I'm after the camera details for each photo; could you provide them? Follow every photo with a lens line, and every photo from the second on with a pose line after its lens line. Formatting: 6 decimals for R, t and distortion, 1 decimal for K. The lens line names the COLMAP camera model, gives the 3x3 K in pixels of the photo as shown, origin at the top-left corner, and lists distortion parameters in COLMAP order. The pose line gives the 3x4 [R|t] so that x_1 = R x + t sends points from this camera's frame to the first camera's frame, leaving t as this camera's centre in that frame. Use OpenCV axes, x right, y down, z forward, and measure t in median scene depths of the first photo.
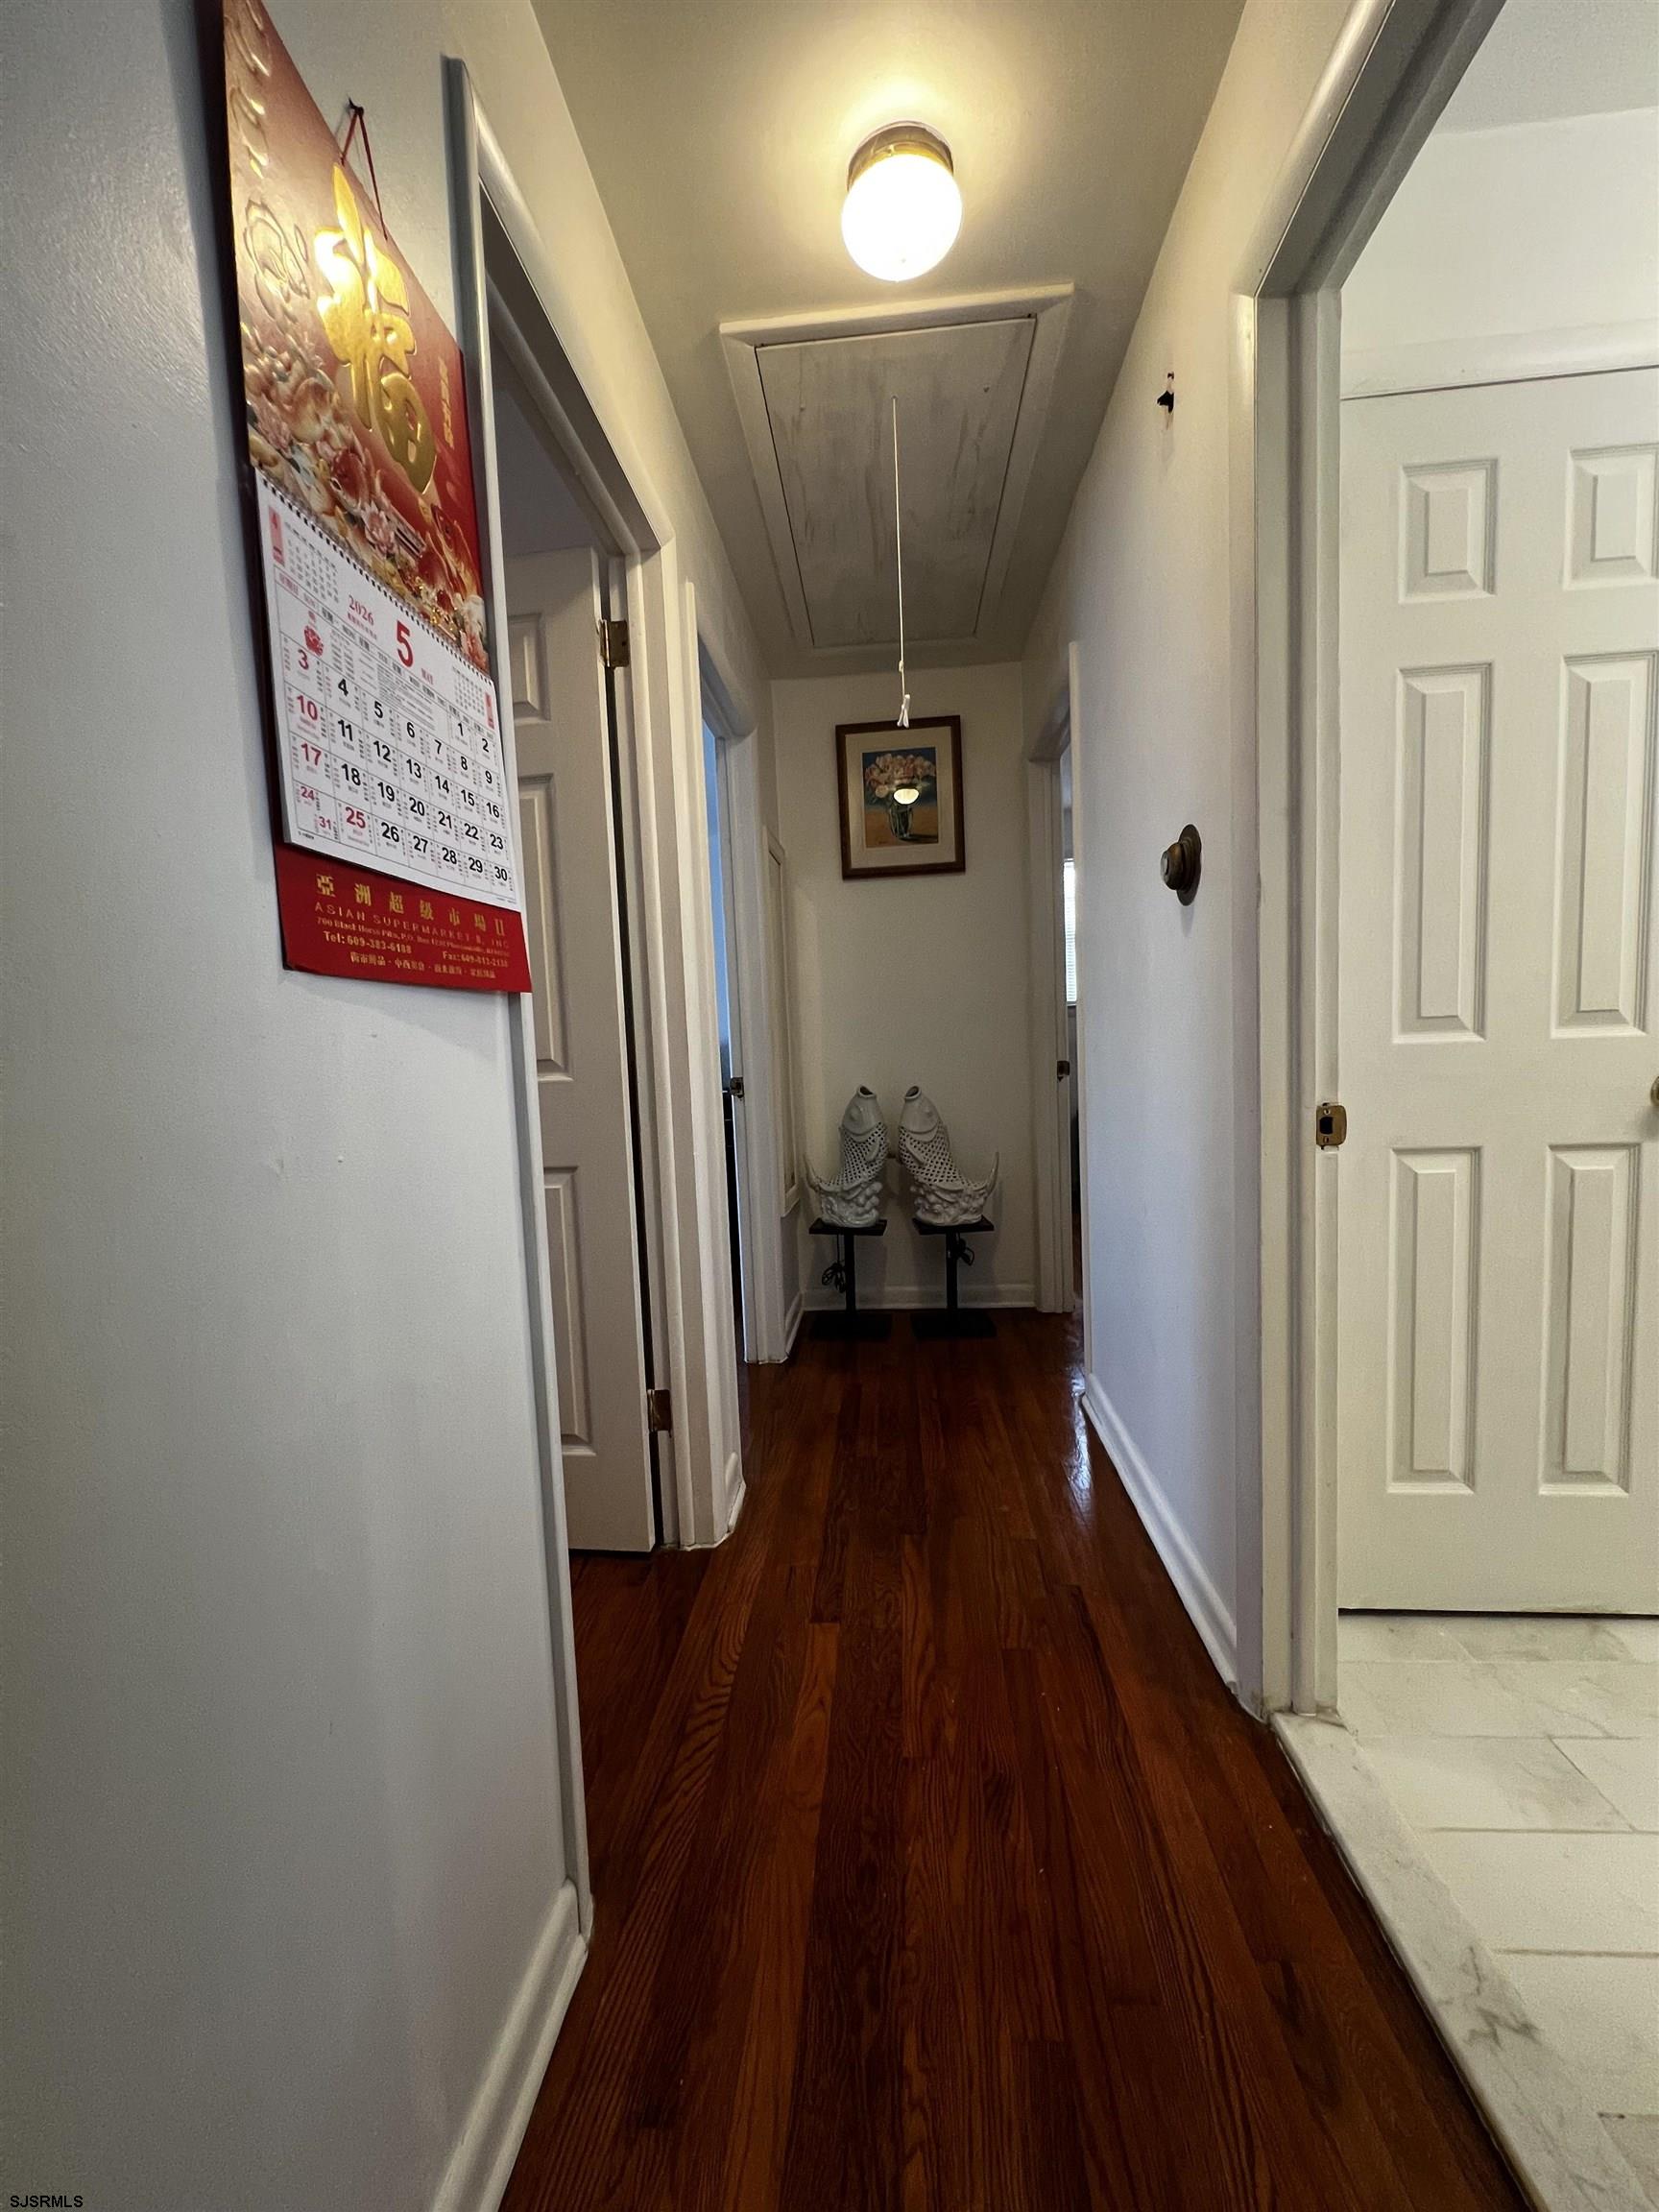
lens RADIAL K [[886.0, 0, 830.0], [0, 886.0, 1110.9], [0, 0, 1]] dist [-0.001364, 0.000015]
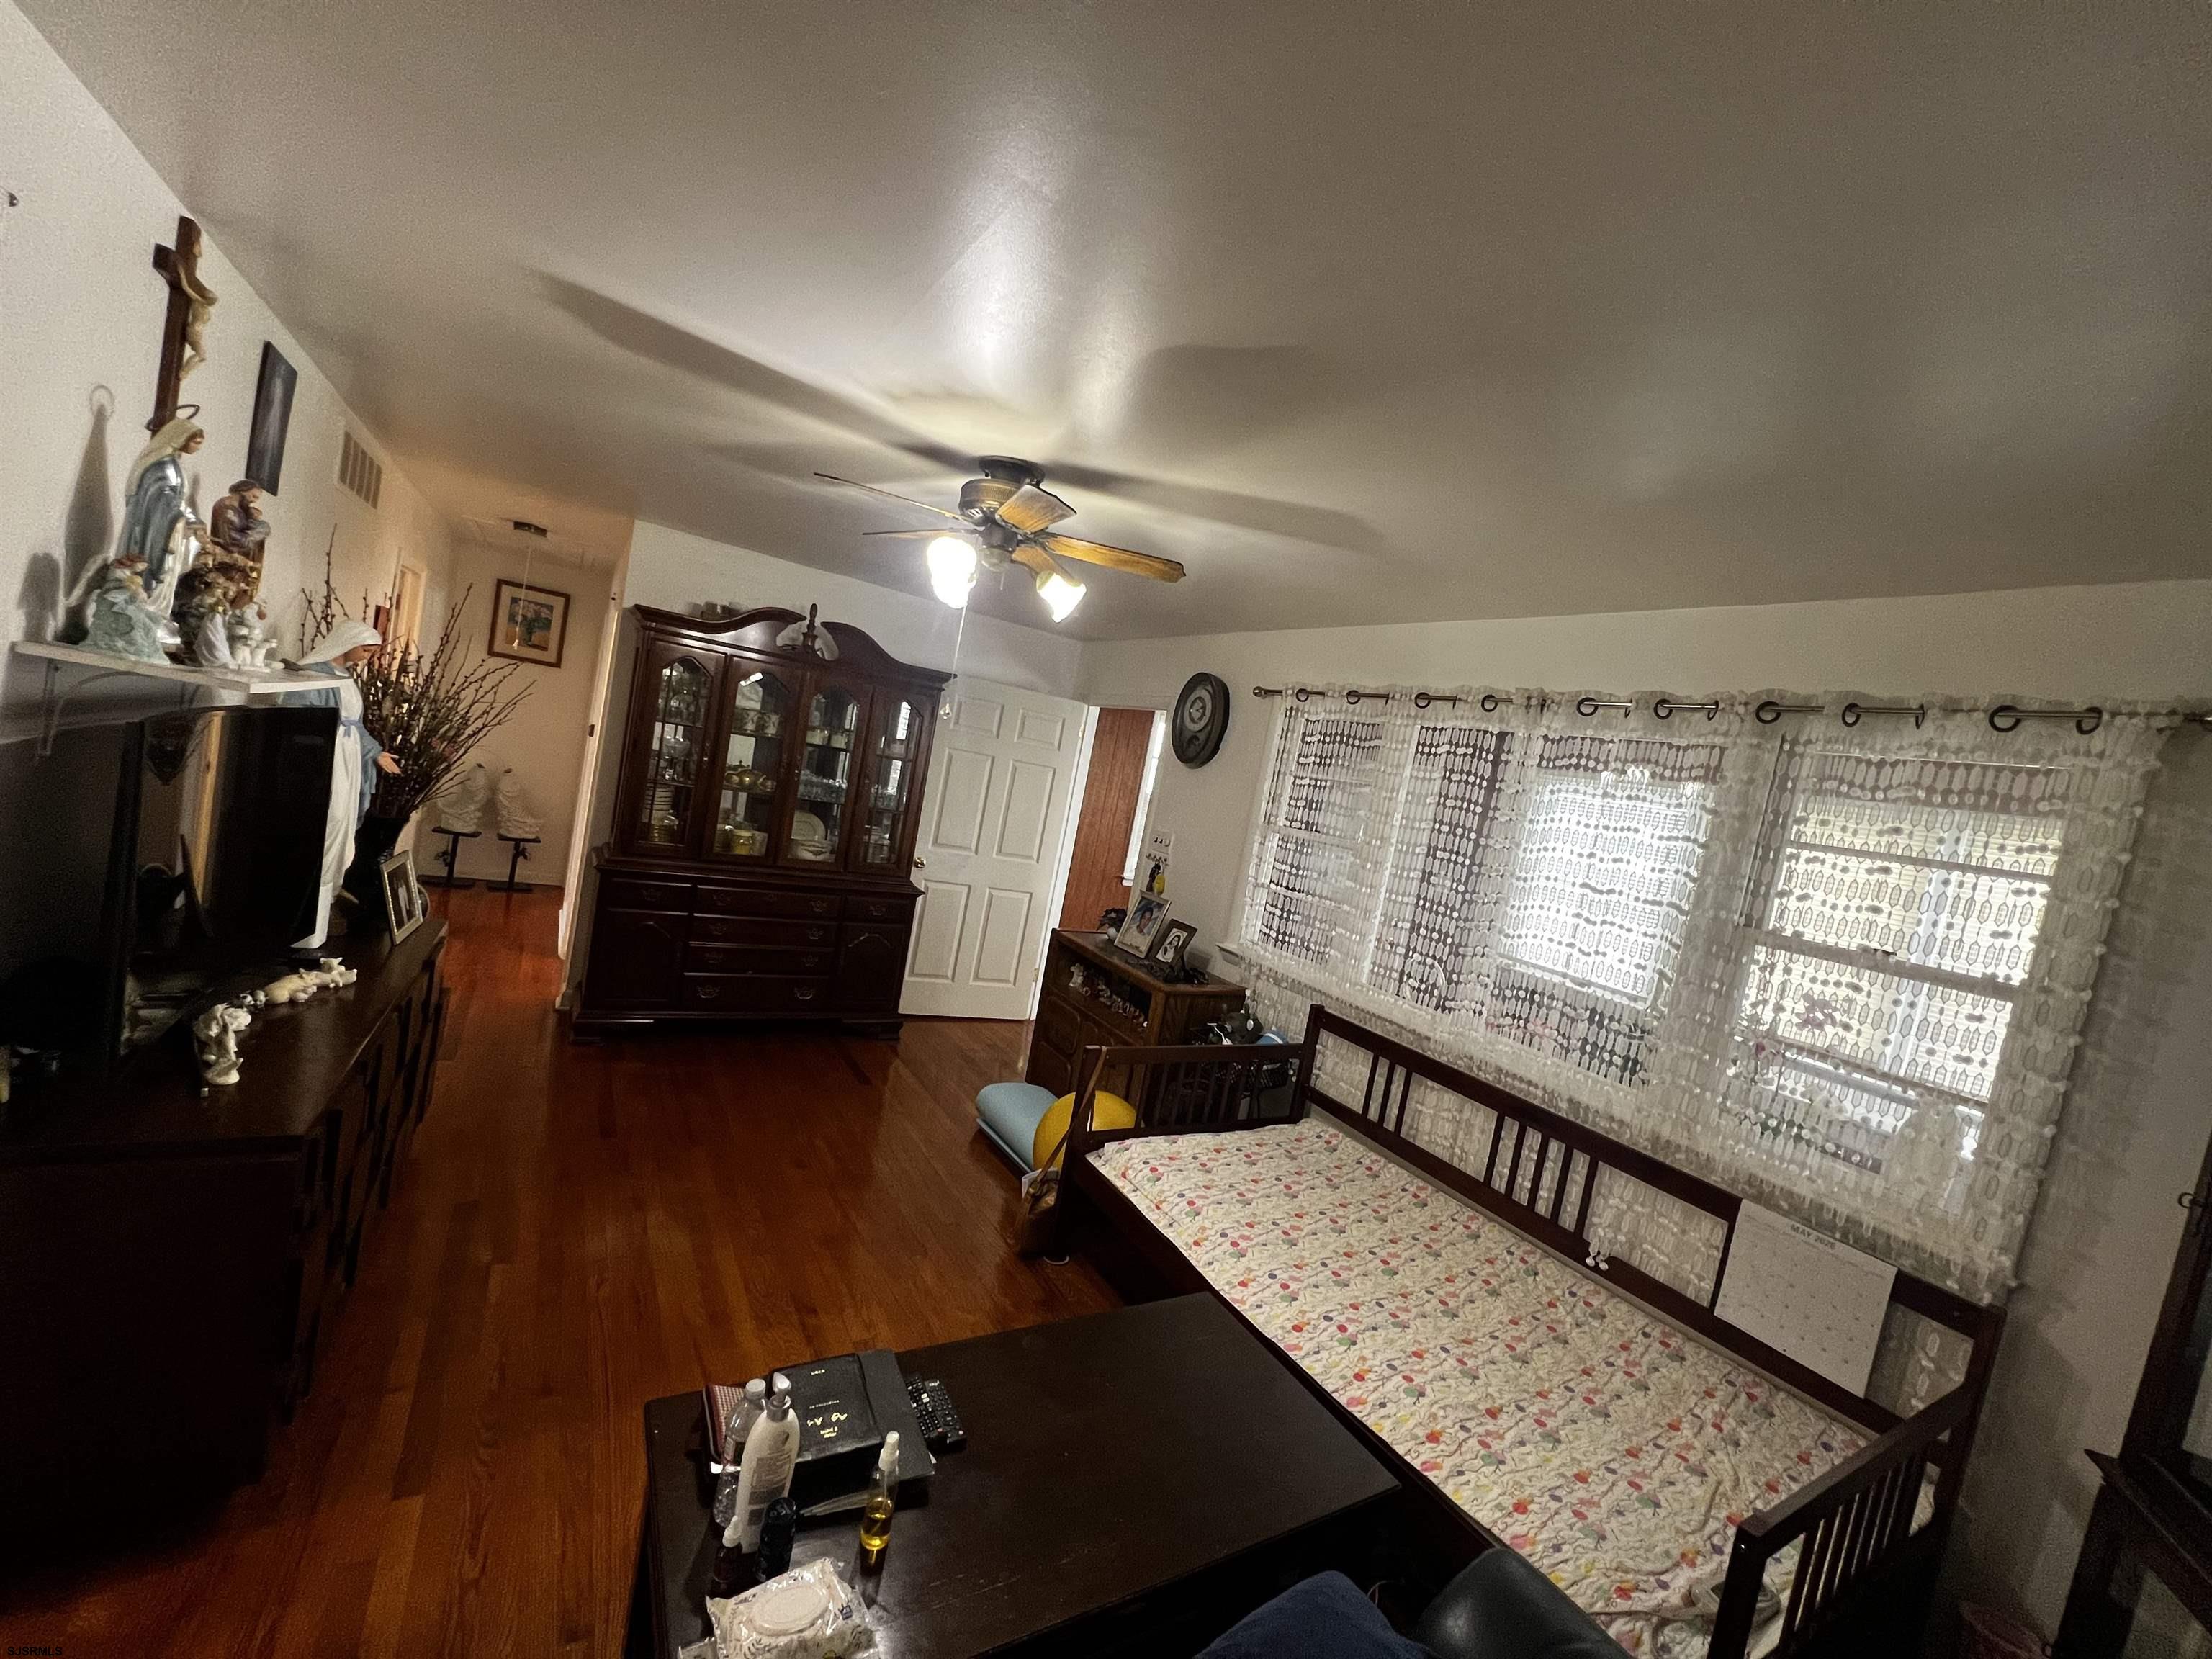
lens RADIAL K [[886.0, 0, 1106.1], [0, 886.0, 828.7], [0, 0, 1]] dist [-0.001364, 0.000015]
pose [[0.785046, 0.152226, 0.600441, -0.028328], [-0.169730, 0.985097, -0.027832, -0.065667], [-0.595730, -0.080063, 0.799185, -1.415905]]
